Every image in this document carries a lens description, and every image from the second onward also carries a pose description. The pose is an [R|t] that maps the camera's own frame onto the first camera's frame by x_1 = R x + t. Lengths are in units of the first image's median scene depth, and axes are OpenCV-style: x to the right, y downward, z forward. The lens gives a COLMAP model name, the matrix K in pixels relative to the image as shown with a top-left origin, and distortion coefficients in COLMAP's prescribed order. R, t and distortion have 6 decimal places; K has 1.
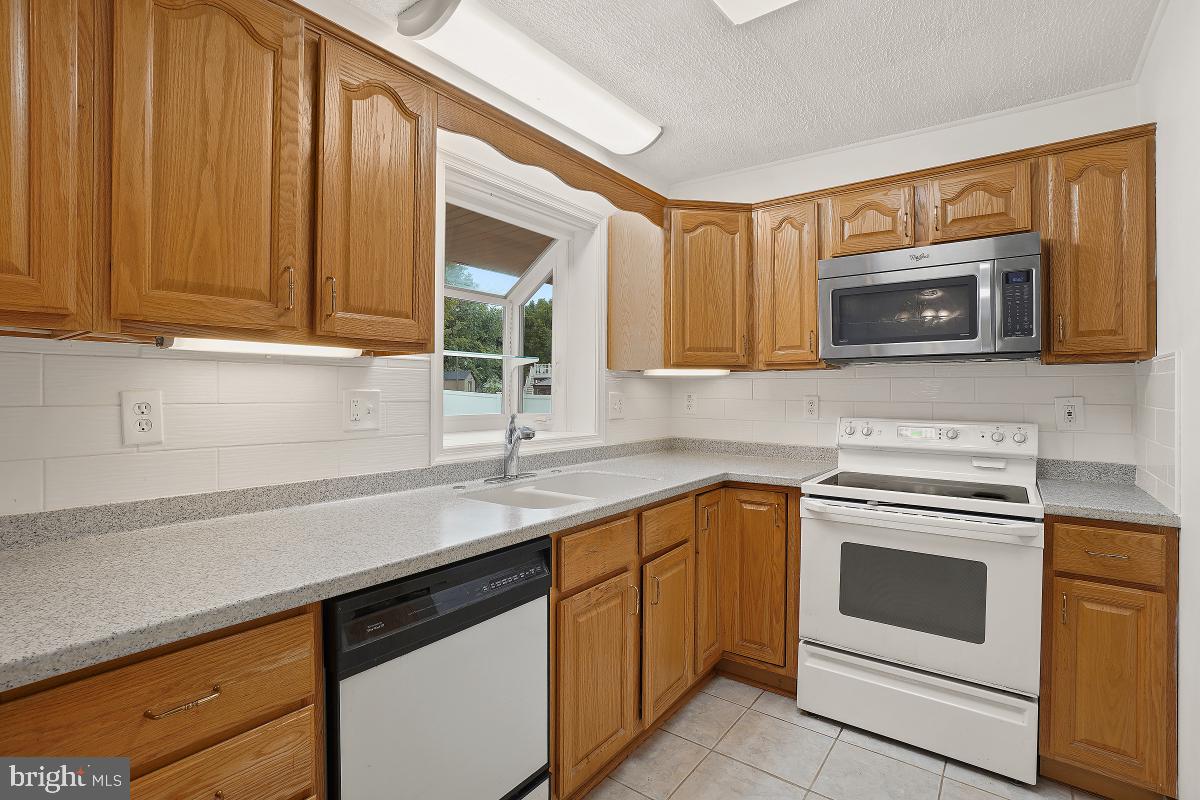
lens RADIAL K [[563.9, 0, 598.9], [0, 563.9, 391.1], [0, 0, 1]] dist [-0.056752, 0.023098]
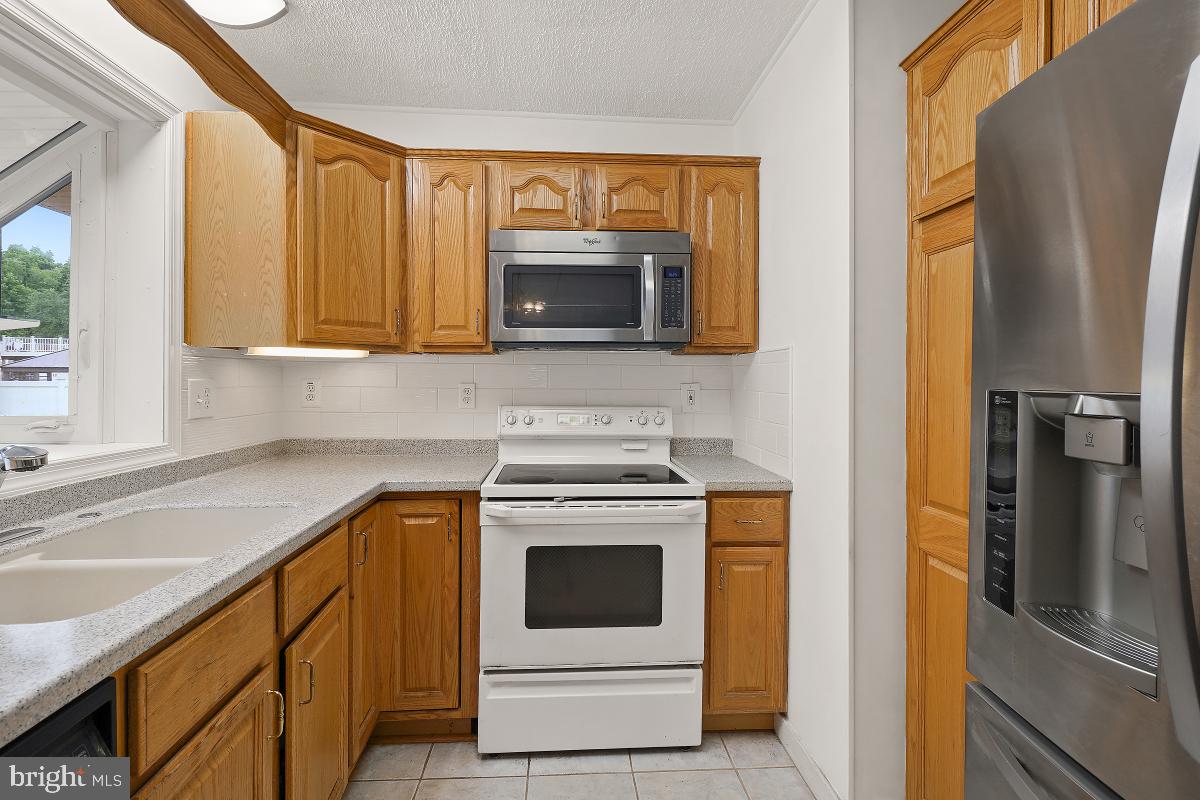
lens RADIAL K [[551.5, 0, 591.6], [0, 551.5, 380.9], [0, 0, 1]] dist [0.002544, -0.000448]
pose [[0.761062, -0.002484, 0.648674, -0.055012], [-0.002661, 0.999972, 0.006951, -0.001807], [-0.648673, -0.007016, 0.761035, 0.253554]]
